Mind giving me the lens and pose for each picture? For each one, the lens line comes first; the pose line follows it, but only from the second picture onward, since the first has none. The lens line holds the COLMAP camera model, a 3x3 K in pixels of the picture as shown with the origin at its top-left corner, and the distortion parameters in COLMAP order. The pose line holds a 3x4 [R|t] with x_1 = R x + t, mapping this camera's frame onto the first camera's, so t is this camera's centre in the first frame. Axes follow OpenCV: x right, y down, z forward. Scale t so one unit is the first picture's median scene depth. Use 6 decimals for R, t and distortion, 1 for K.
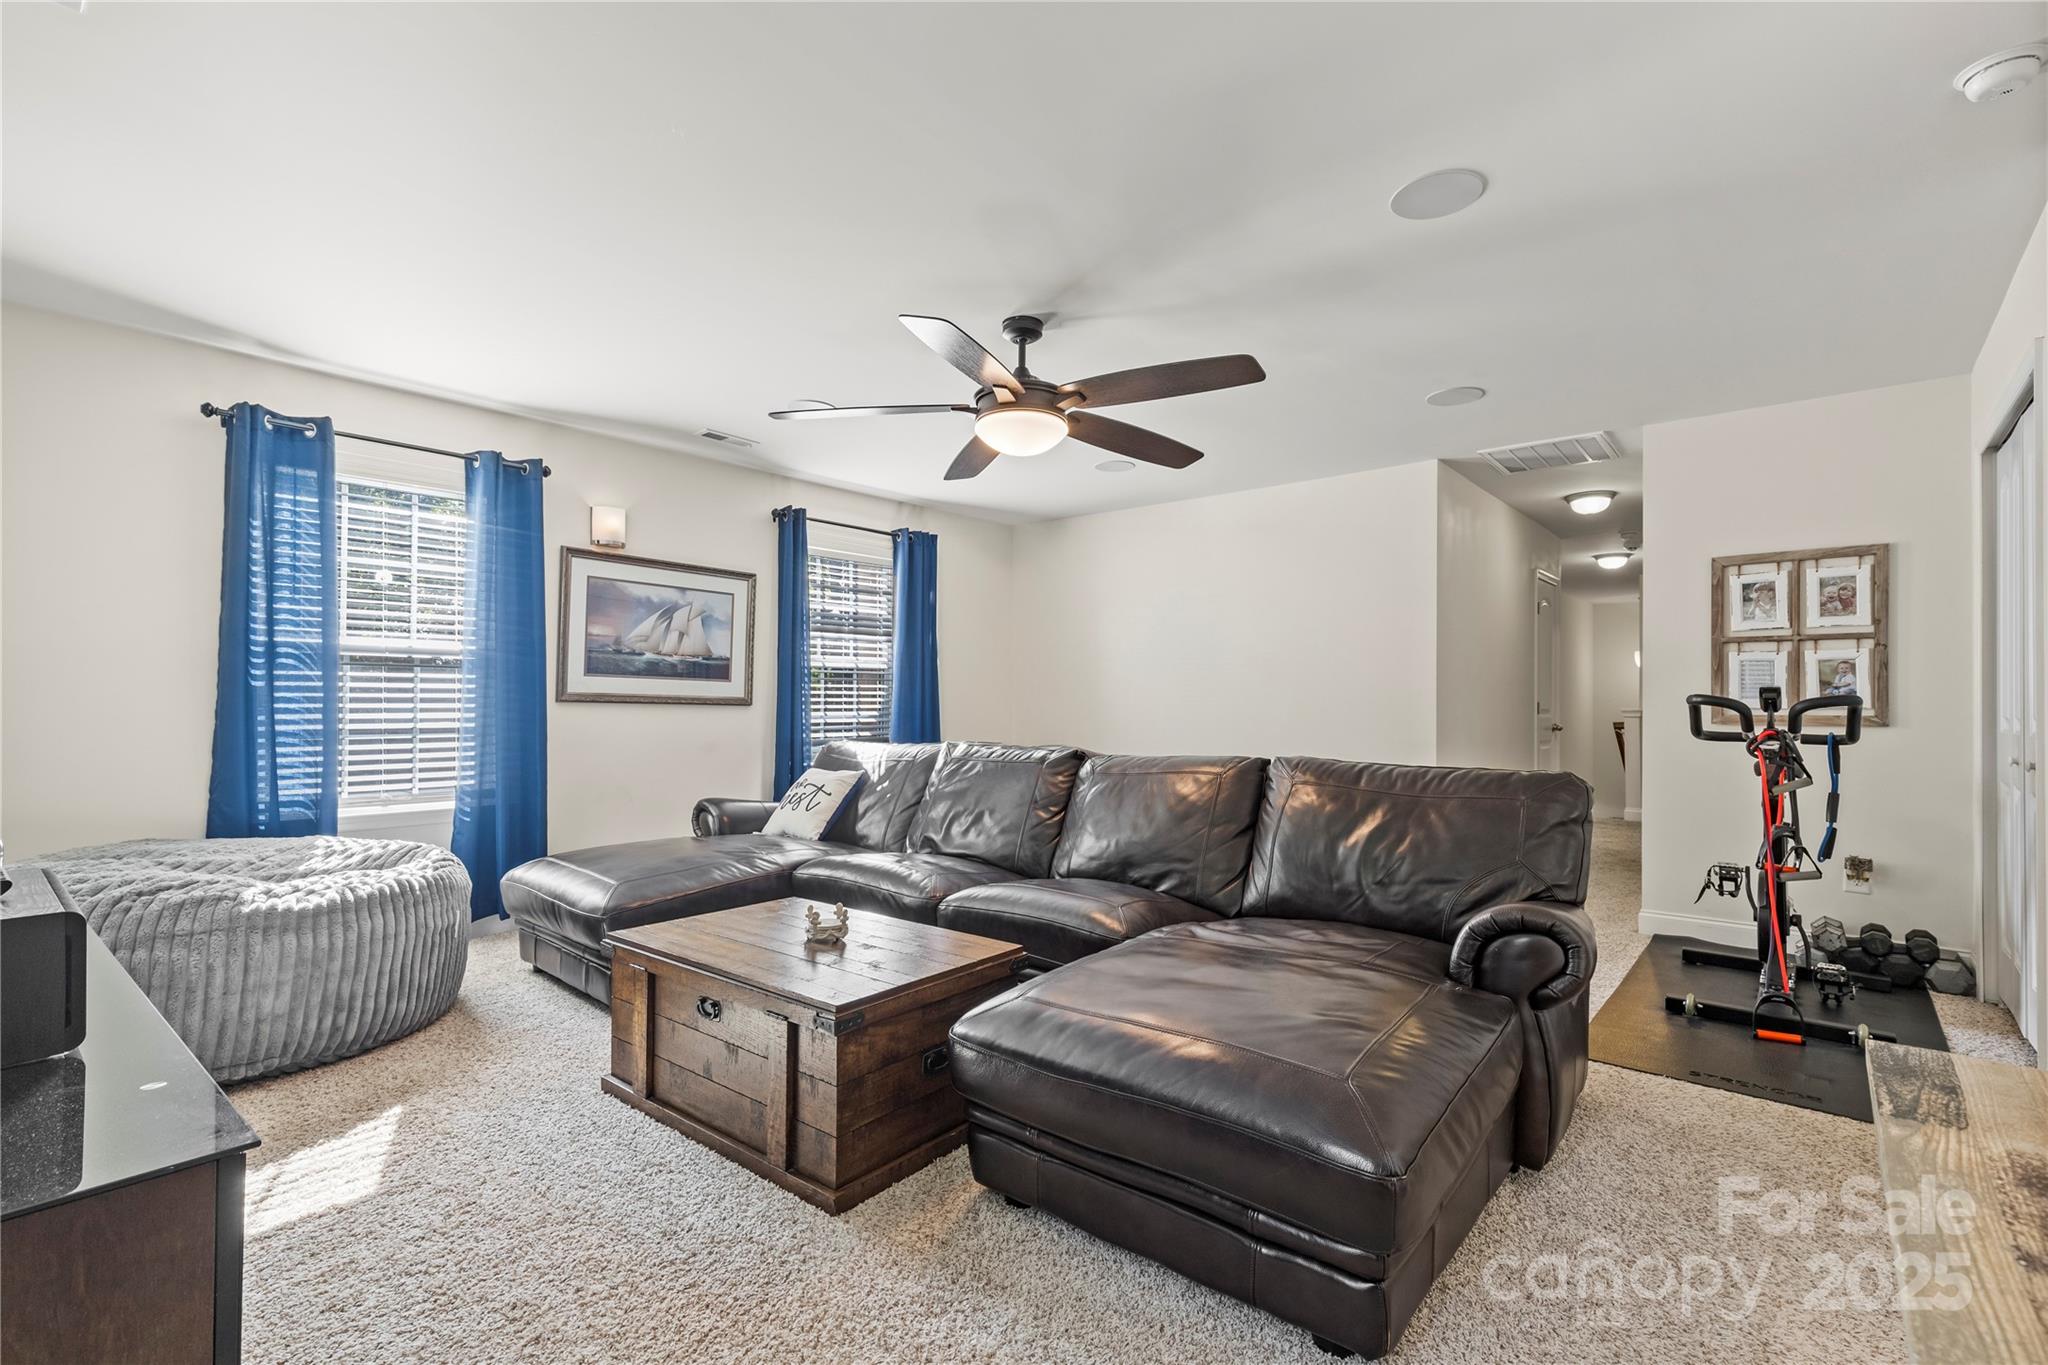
lens RADIAL K [[921.1, 0, 1026.4], [0, 921.1, 687.5], [0, 0, 1]] dist [0.007523, -0.001442]
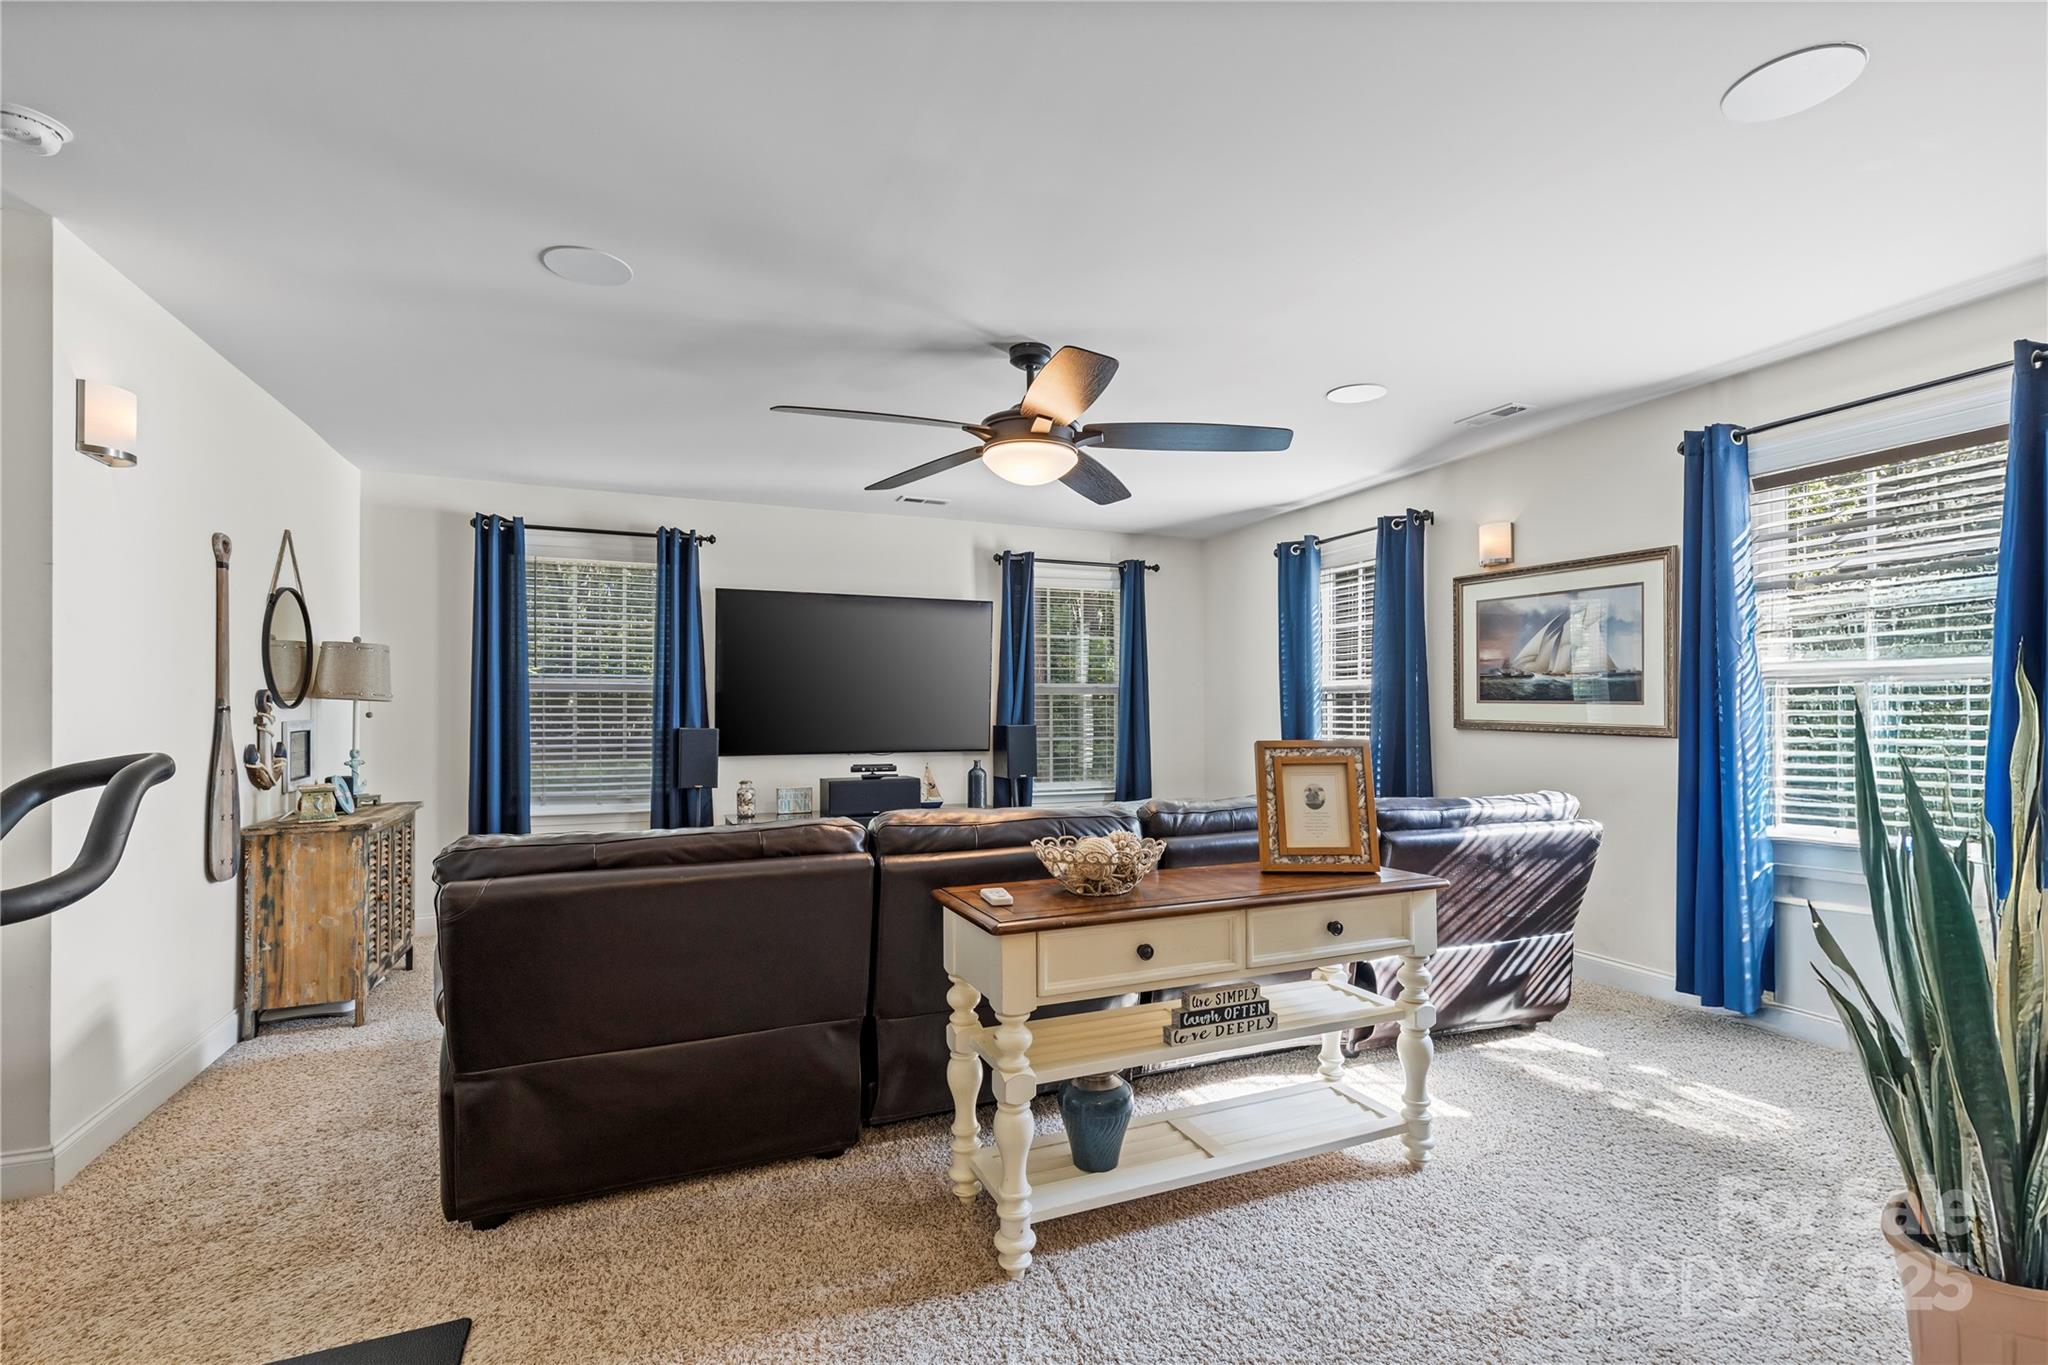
lens RADIAL K [[921.1, 0, 1027.4], [0, 921.1, 700.2], [0, 0, 1]] dist [0.007523, -0.001442]
pose [[-0.456380, -0.018084, -0.889601, 0.600702], [0.007865, 0.999672, -0.024357, 0.004702], [0.889750, -0.018113, -0.456089, 0.994195]]
